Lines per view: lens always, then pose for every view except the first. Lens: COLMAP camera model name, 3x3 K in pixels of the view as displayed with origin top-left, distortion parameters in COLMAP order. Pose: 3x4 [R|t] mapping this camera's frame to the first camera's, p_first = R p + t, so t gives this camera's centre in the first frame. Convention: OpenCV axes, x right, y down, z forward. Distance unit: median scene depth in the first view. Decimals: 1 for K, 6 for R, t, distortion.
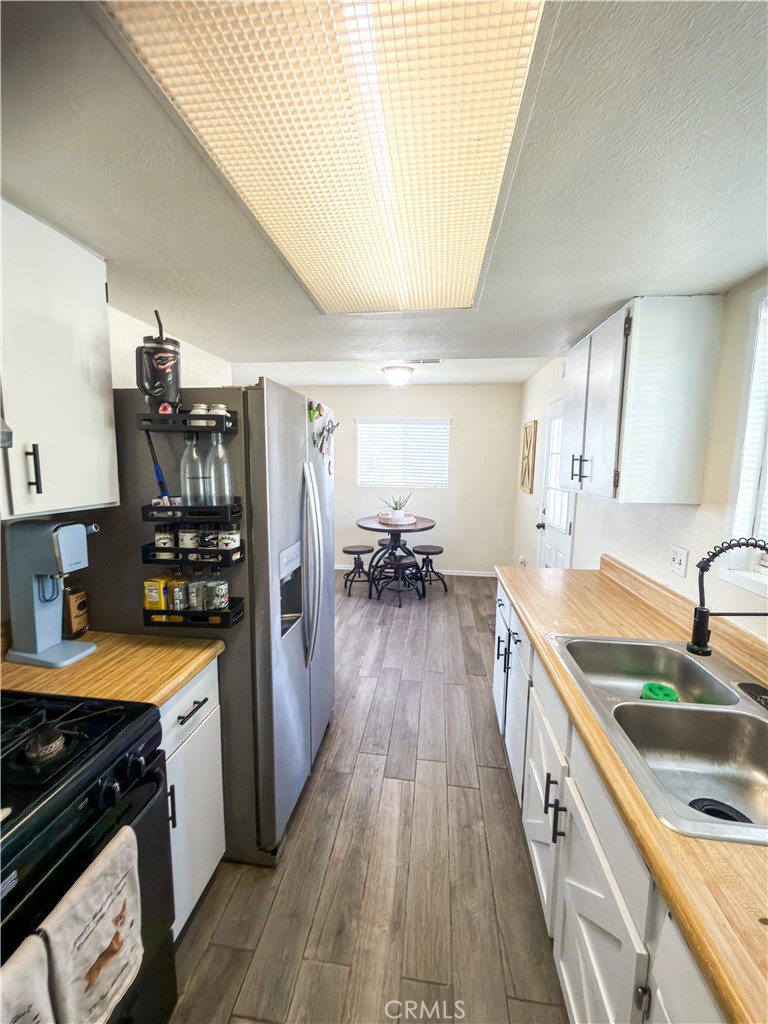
lens RADIAL K [[408.0, 0, 389.3], [0, 408.0, 509.8], [0, 0, 1]] dist [-0.000504, 0.000426]
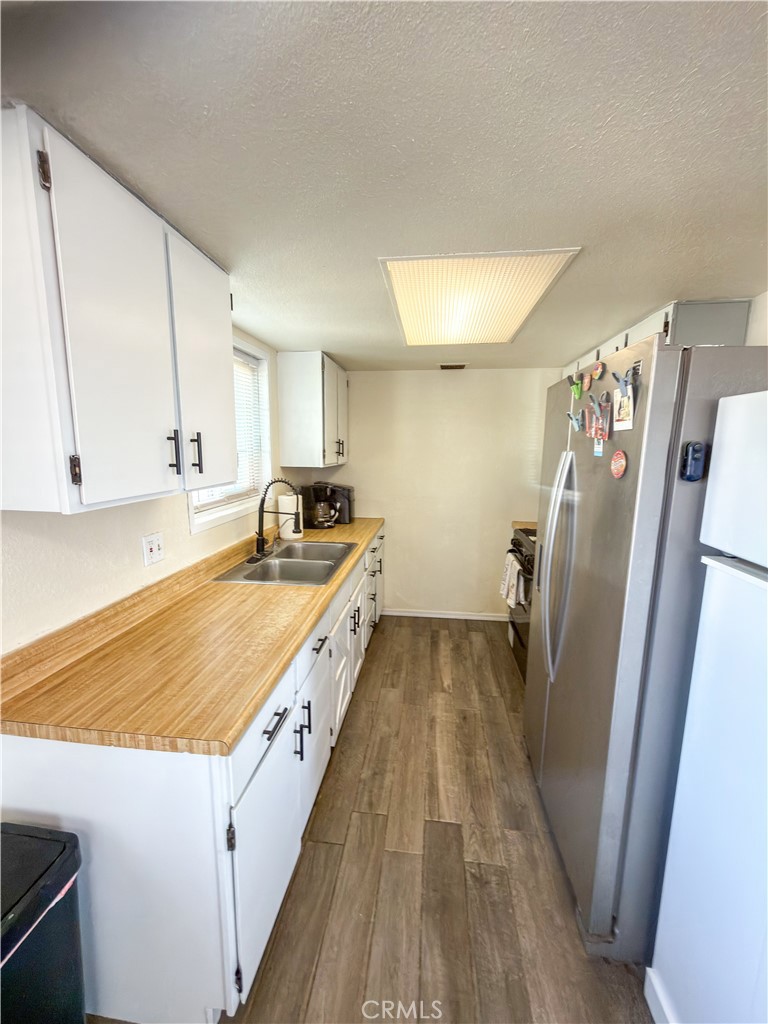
lens RADIAL K [[408.0, 0, 385.2], [0, 408.0, 510.9], [0, 0, 1]] dist [-0.000504, 0.000426]
pose [[-0.999678, -0.025288, 0.002139, 0.176716], [-0.023667, 0.959381, 0.281119, -0.224627], [-0.009161, 0.280978, -0.959671, 1.812057]]
